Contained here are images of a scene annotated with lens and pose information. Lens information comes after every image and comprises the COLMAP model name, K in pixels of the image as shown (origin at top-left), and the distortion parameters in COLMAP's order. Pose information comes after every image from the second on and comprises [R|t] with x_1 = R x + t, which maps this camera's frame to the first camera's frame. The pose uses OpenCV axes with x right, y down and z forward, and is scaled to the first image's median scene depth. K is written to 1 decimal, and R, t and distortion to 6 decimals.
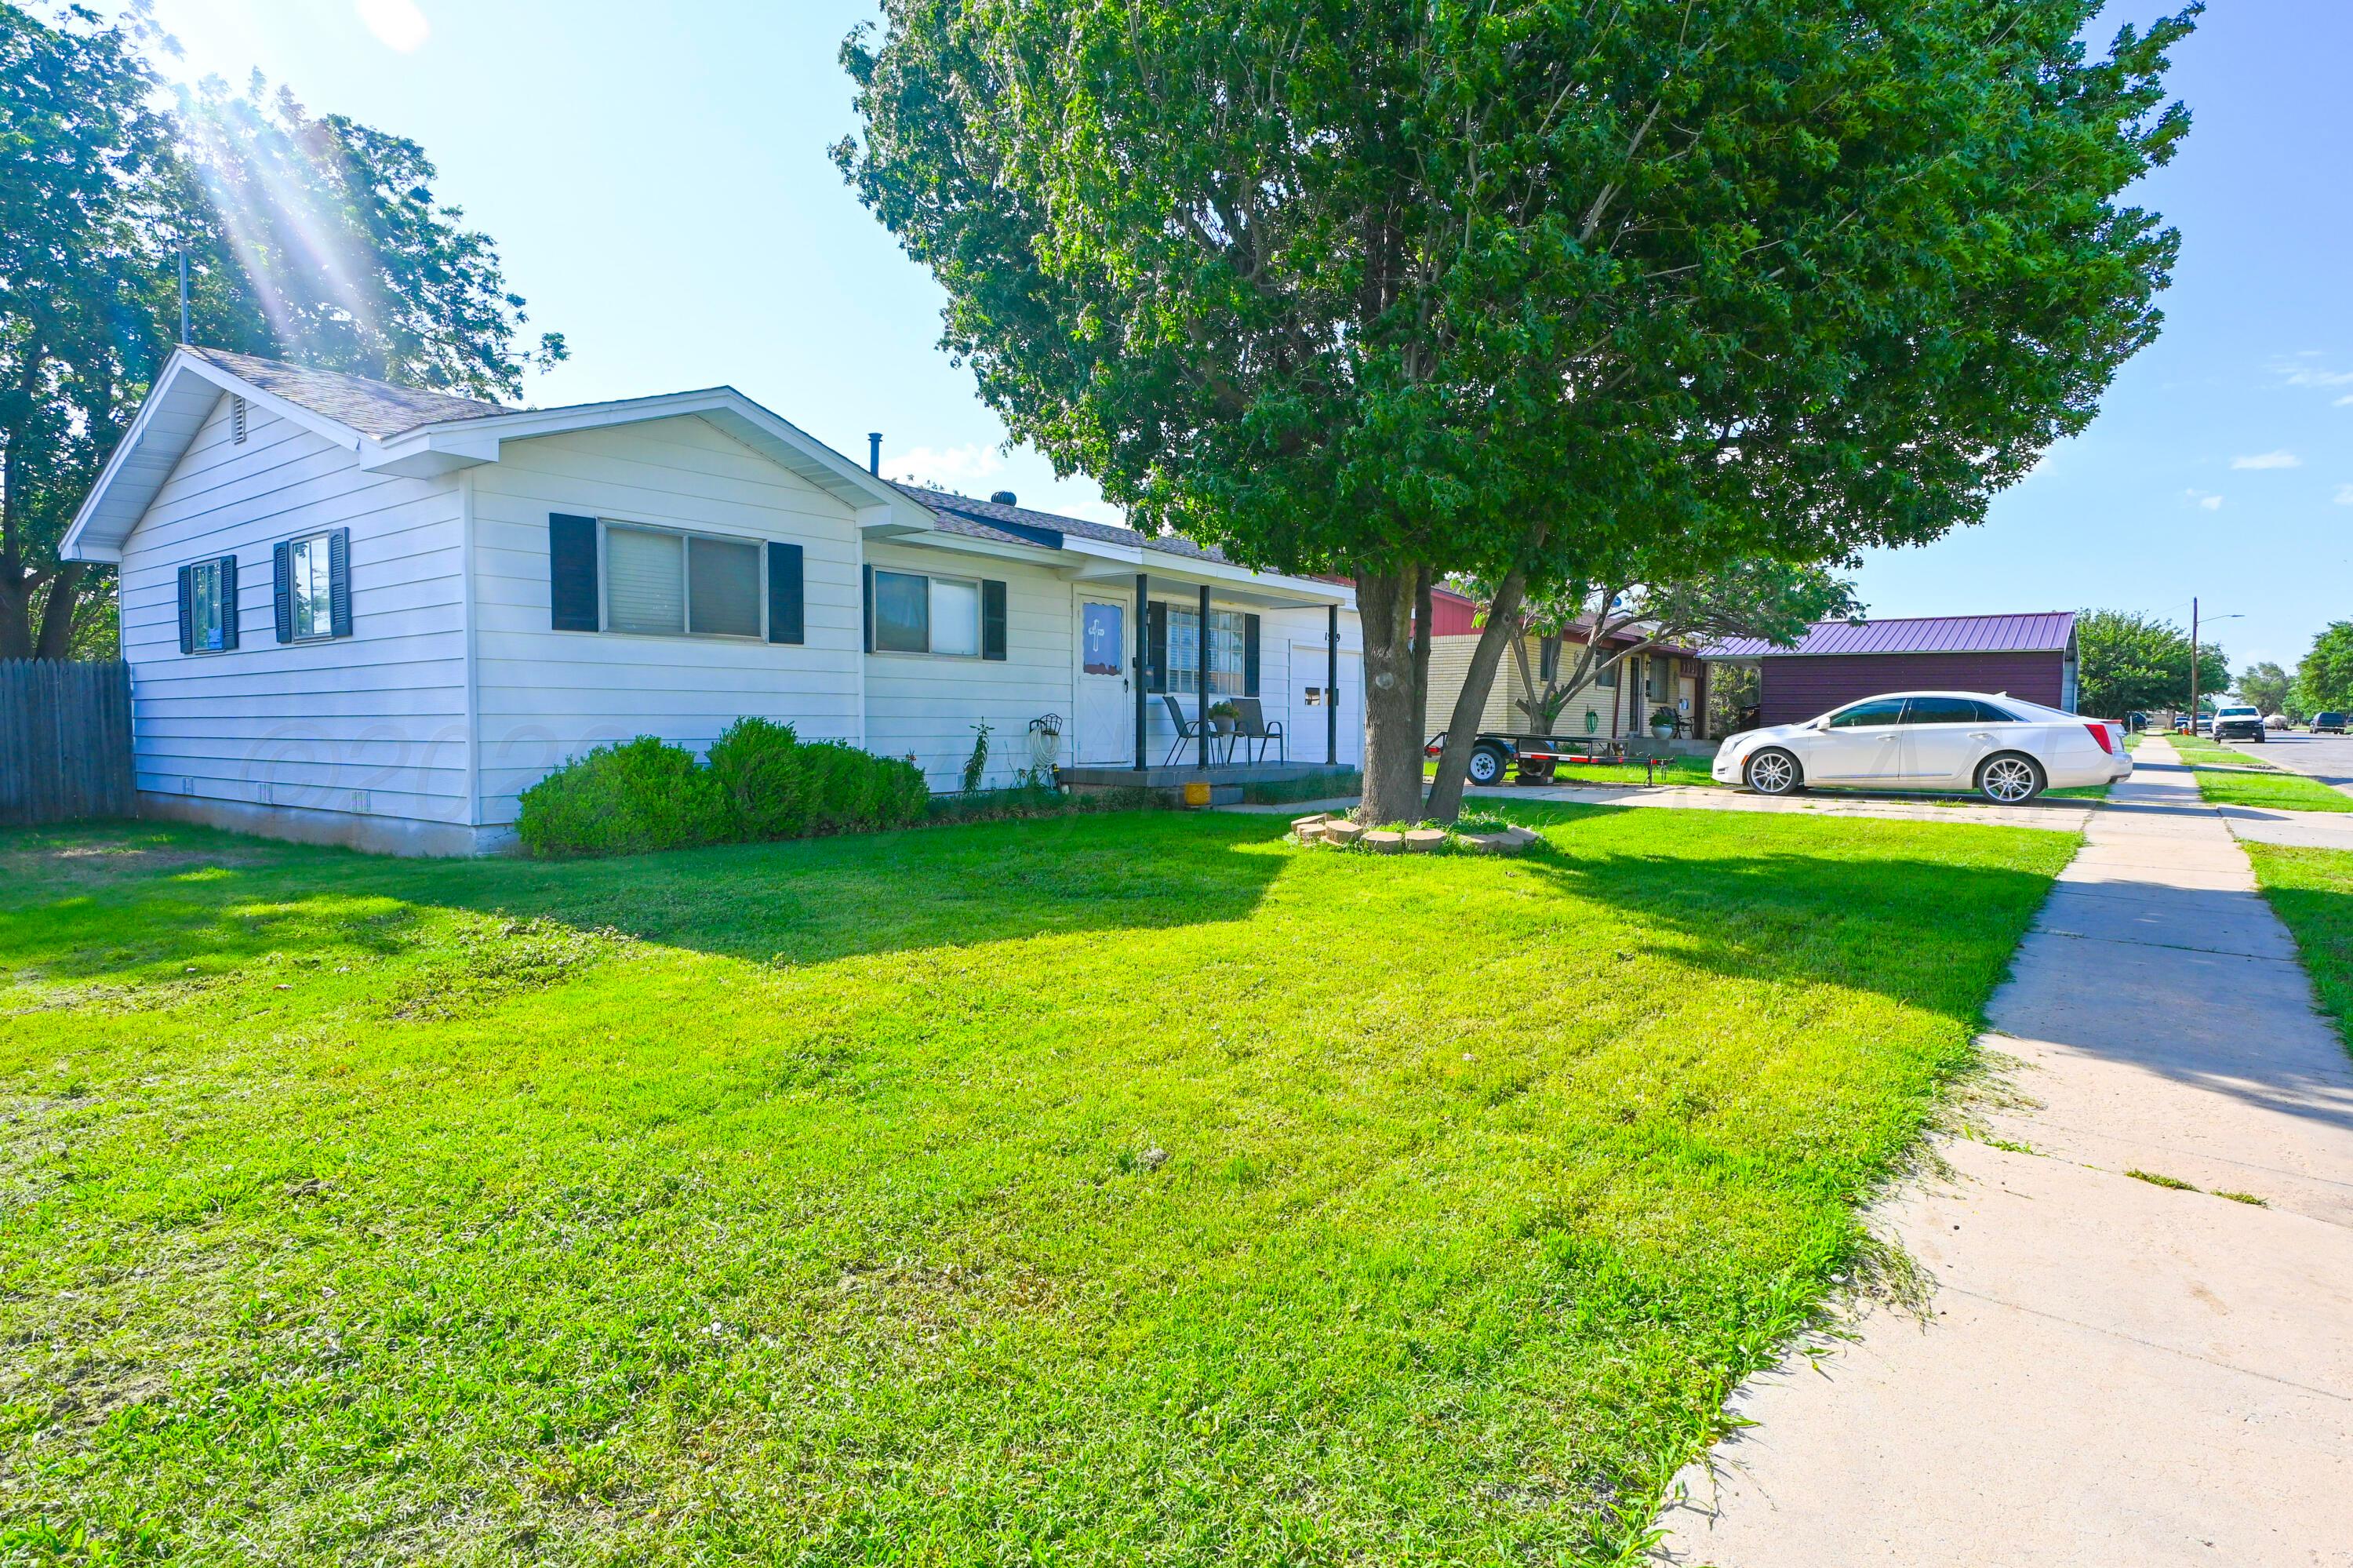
lens RADIAL K [[1185.0, 0, 1176.5], [0, 1185.0, 784.0], [0, 0, 1]] dist [-0.001188, -0.000447]
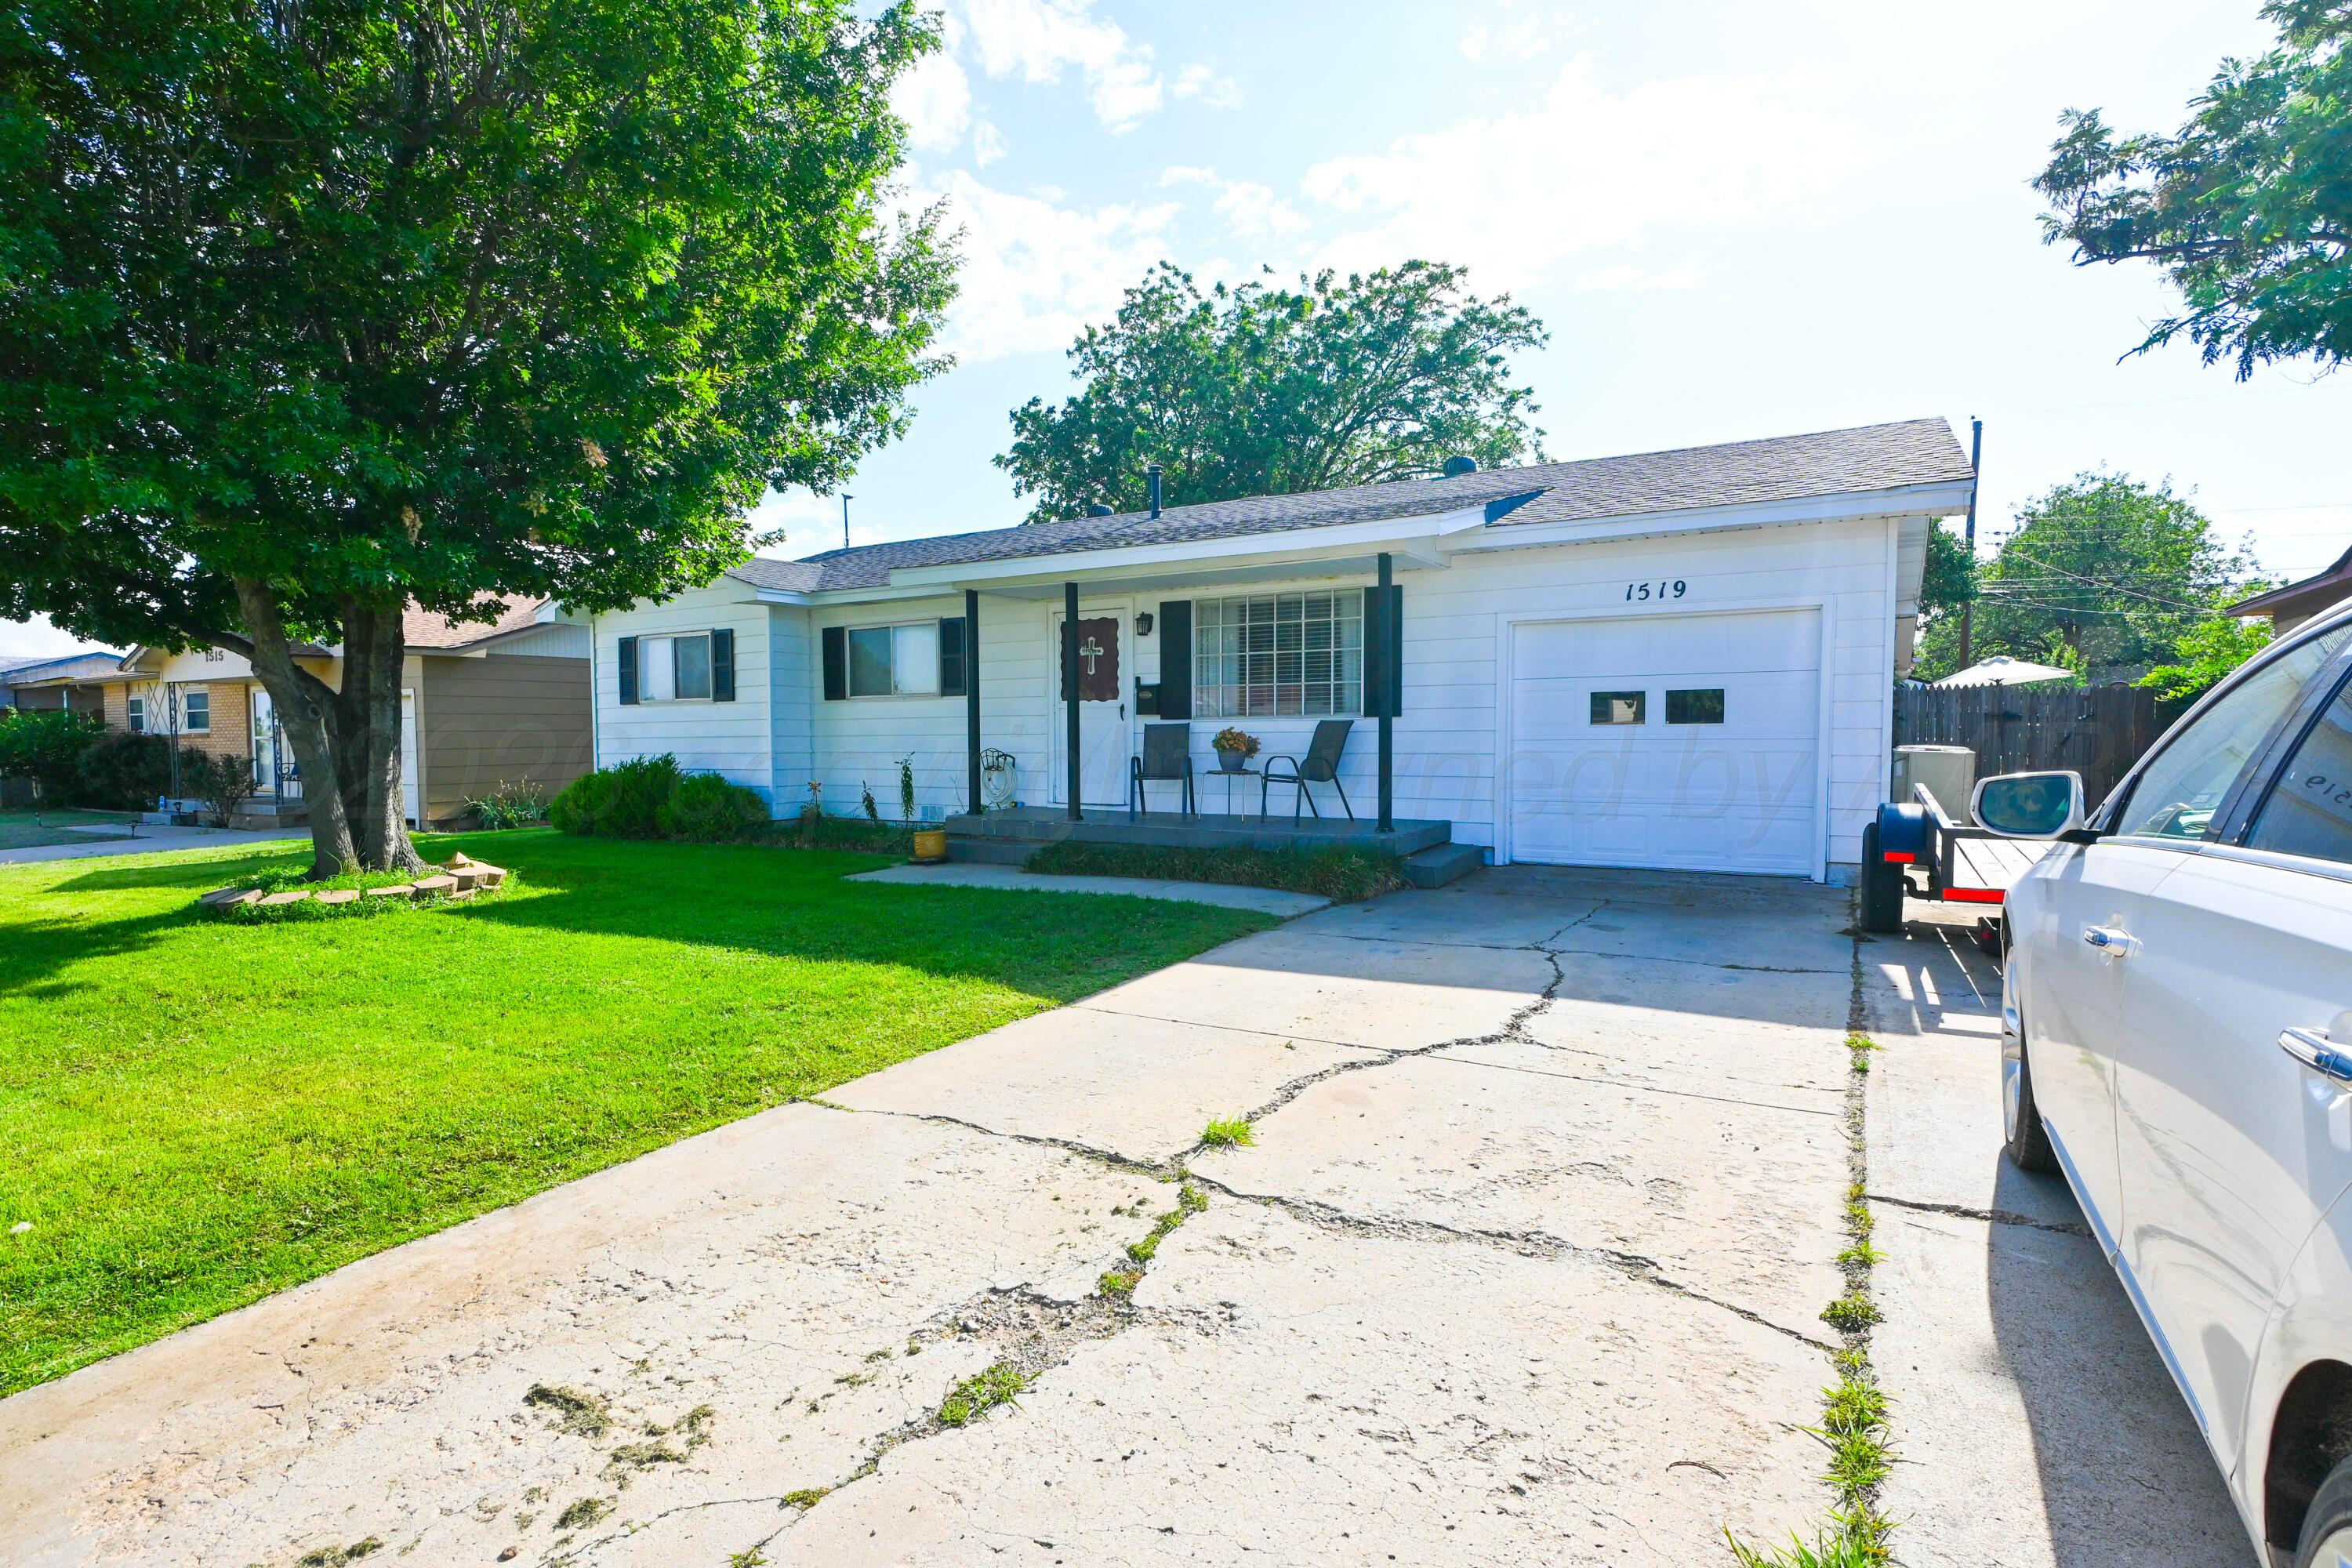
lens RADIAL K [[1184.5, 0, 1176.0], [0, 1184.5, 784.0], [0, 0, 1]] dist [-0.001188, -0.000447]
pose [[0.119909, 0.032047, -0.992267, 1.090298], [-0.049957, 0.998407, 0.026208, -0.079754], [0.991527, 0.046428, 0.121319, 1.302328]]
